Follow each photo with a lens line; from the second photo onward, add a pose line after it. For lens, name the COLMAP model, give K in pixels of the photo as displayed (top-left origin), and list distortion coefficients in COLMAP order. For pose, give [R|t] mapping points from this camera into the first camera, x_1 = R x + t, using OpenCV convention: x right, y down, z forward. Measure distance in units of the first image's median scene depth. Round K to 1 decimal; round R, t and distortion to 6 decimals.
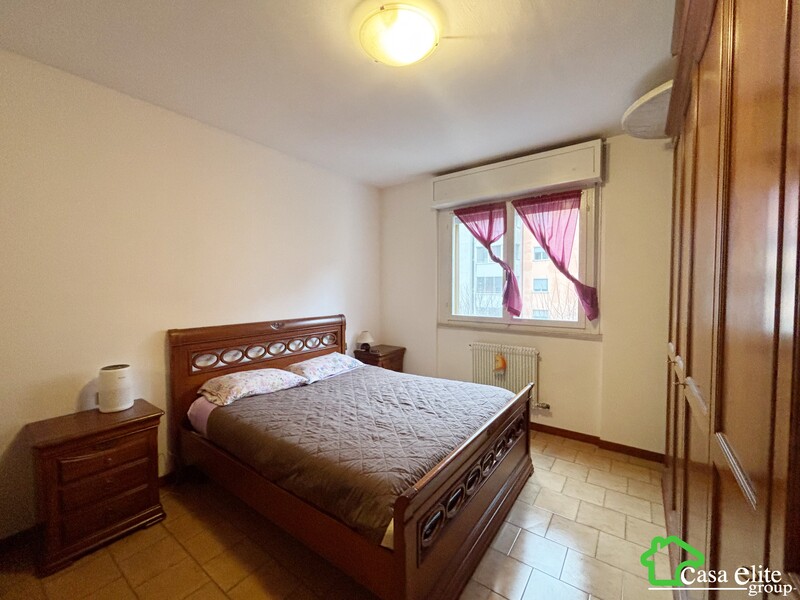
lens RADIAL K [[322.6, 0, 400.0], [0, 322.6, 300.0], [0, 0, 1]] dist [-0.002554, 0.004039]
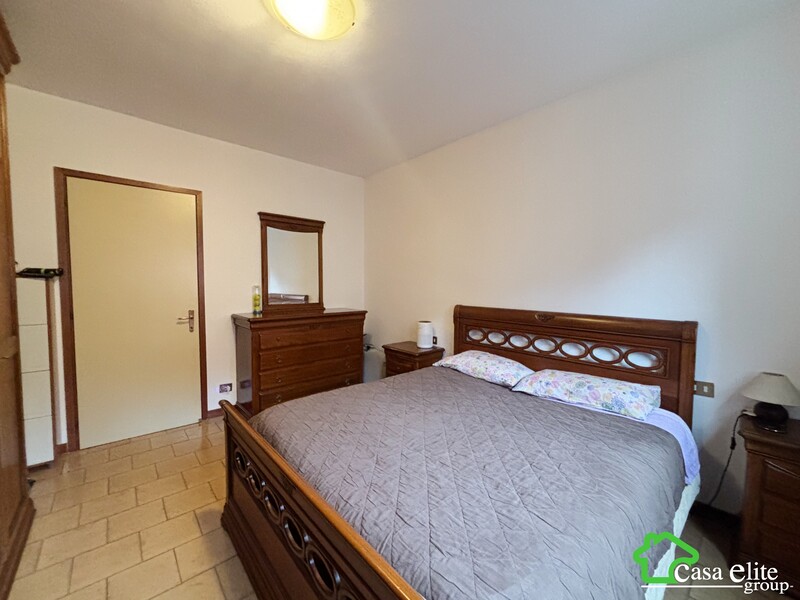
lens RADIAL K [[322.6, 0, 400.0], [0, 322.6, 300.0], [0, 0, 1]] dist [-0.002554, 0.004039]
pose [[-0.211206, 0.064764, -0.975294, 0.584390], [-0.032053, 0.996807, 0.073133, -0.018213], [0.976916, 0.046708, -0.208455, 0.916323]]
